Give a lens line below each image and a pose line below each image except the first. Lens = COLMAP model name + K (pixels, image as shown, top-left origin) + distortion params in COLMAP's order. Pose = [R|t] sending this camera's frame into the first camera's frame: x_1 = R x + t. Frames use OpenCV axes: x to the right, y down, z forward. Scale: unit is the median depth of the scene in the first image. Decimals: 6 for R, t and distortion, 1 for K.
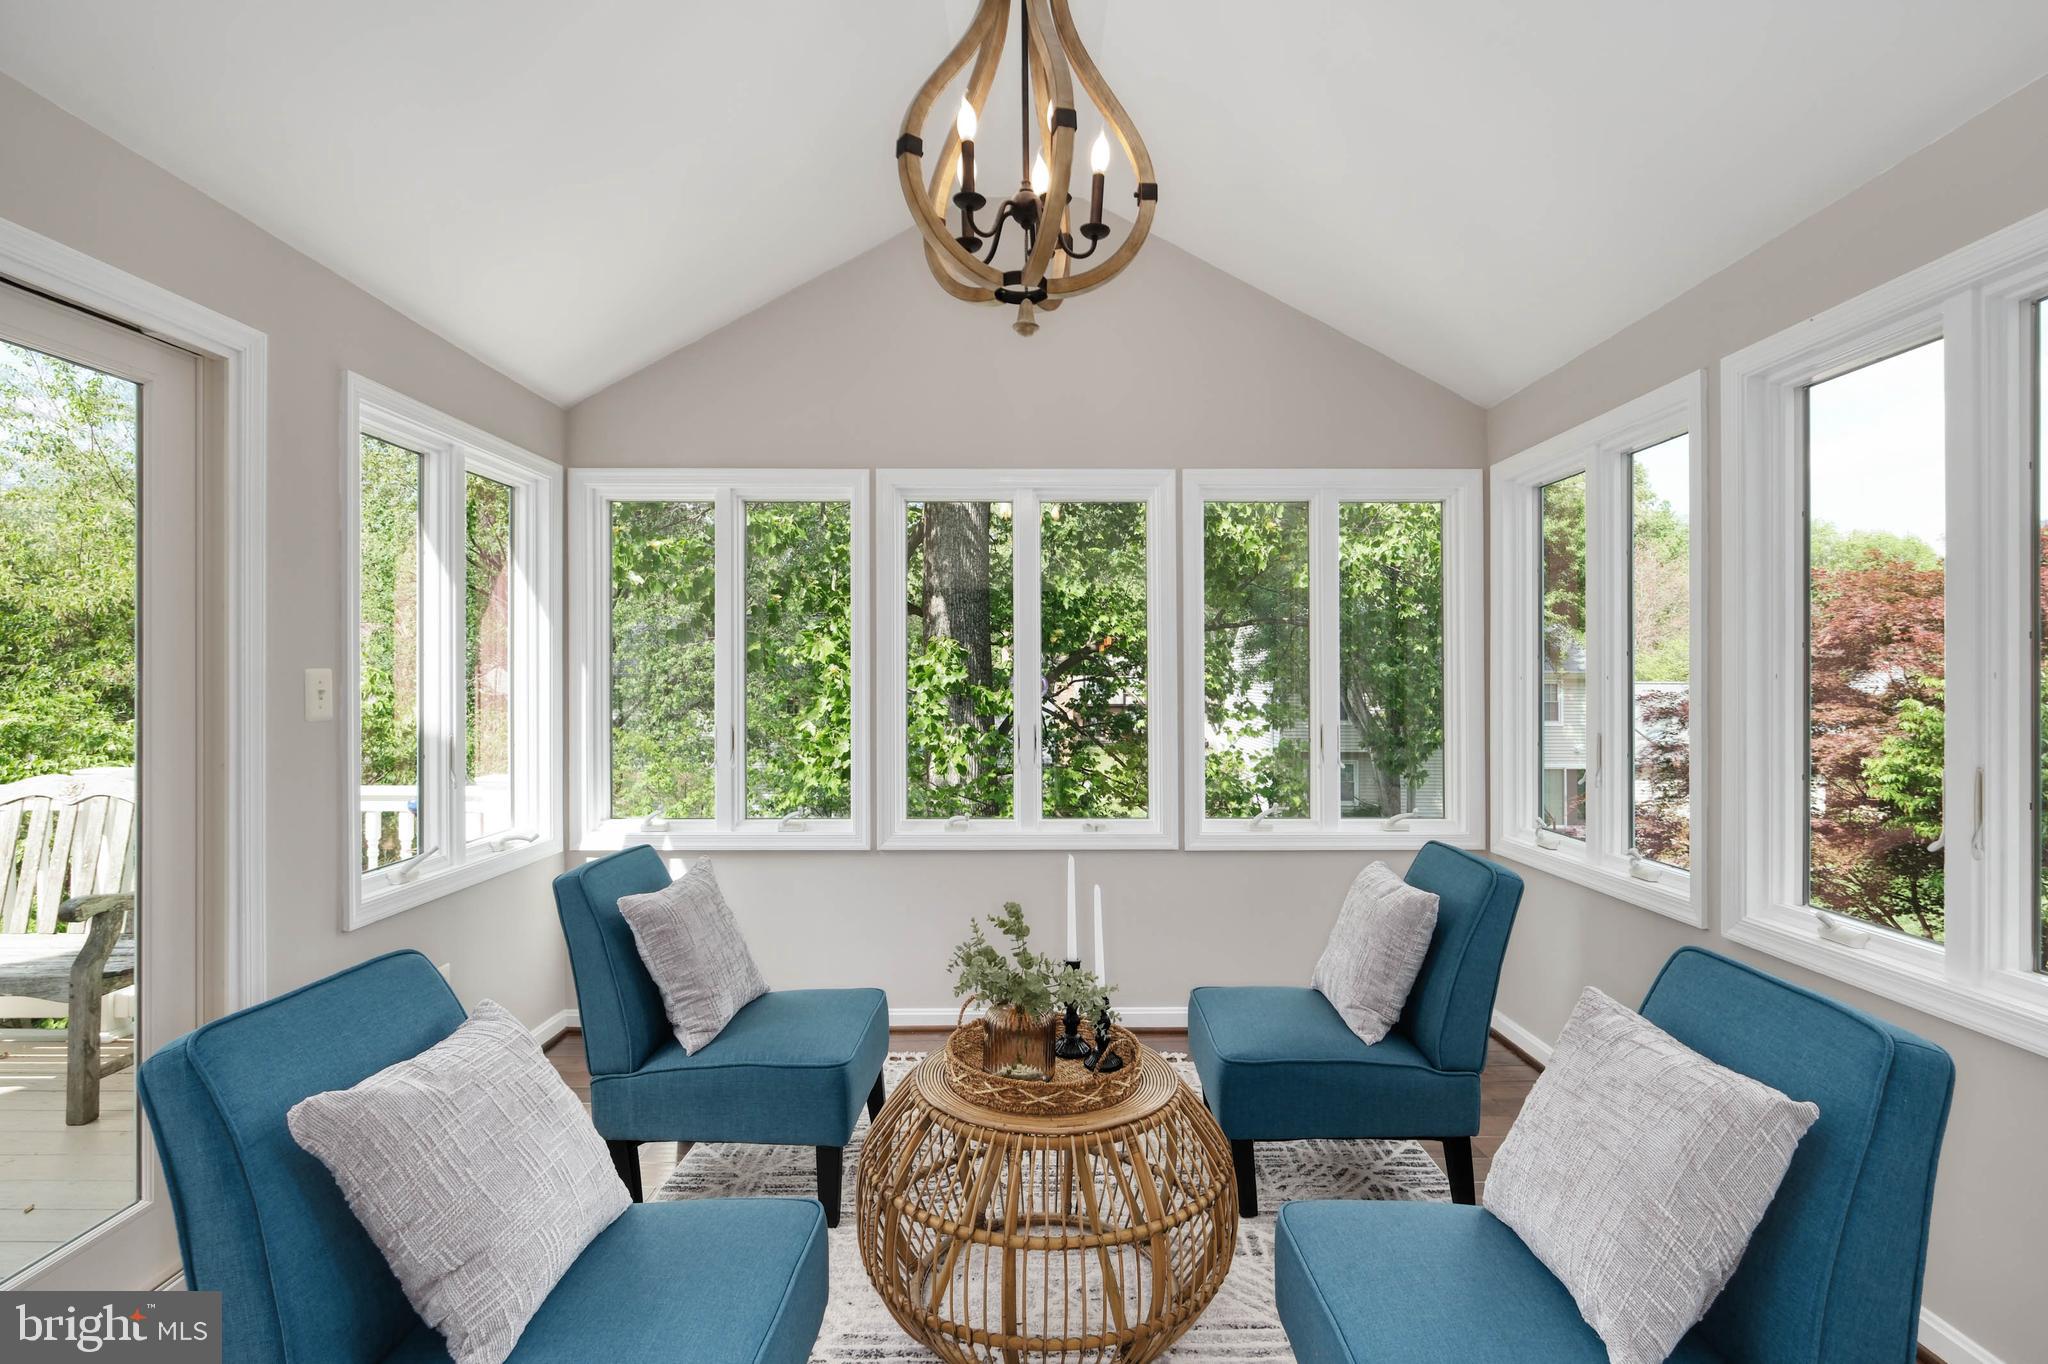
lens RADIAL K [[966.7, 0, 1015.2], [0, 966.7, 649.8], [0, 0, 1]] dist [-0.001816, 0.000306]
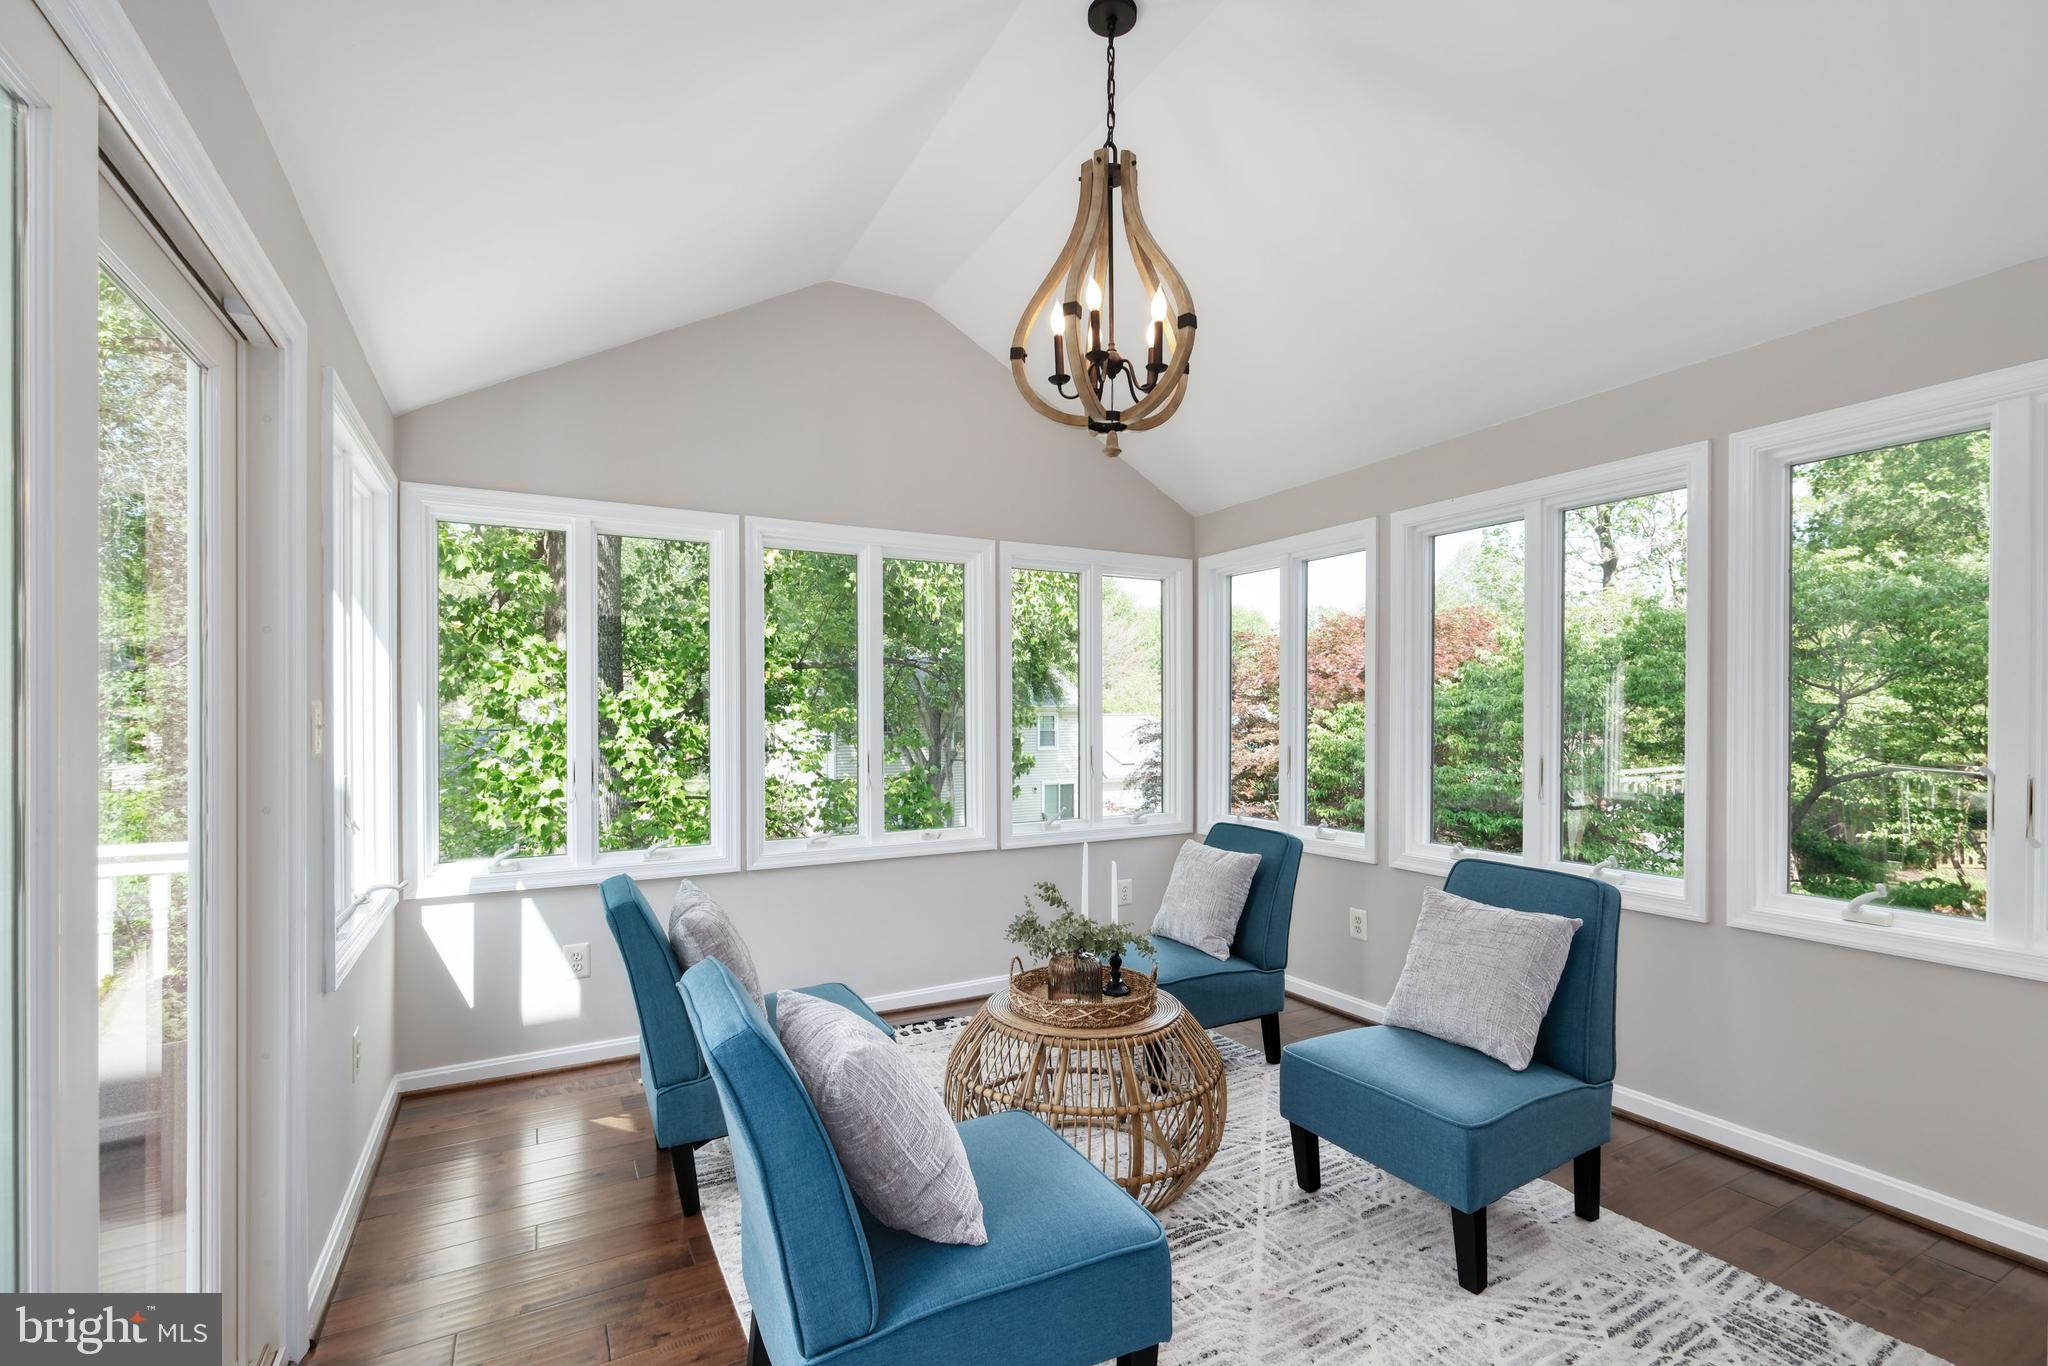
lens RADIAL K [[912.2, 0, 1016.6], [0, 912.2, 688.1], [0, 0, 1]] dist [0.001468, 0.000142]
pose [[0.877773, 0.009014, 0.478991, -0.537554], [-0.010550, 0.999944, 0.000515, 0.000262], [-0.478960, -0.005505, 0.877819, -0.051546]]
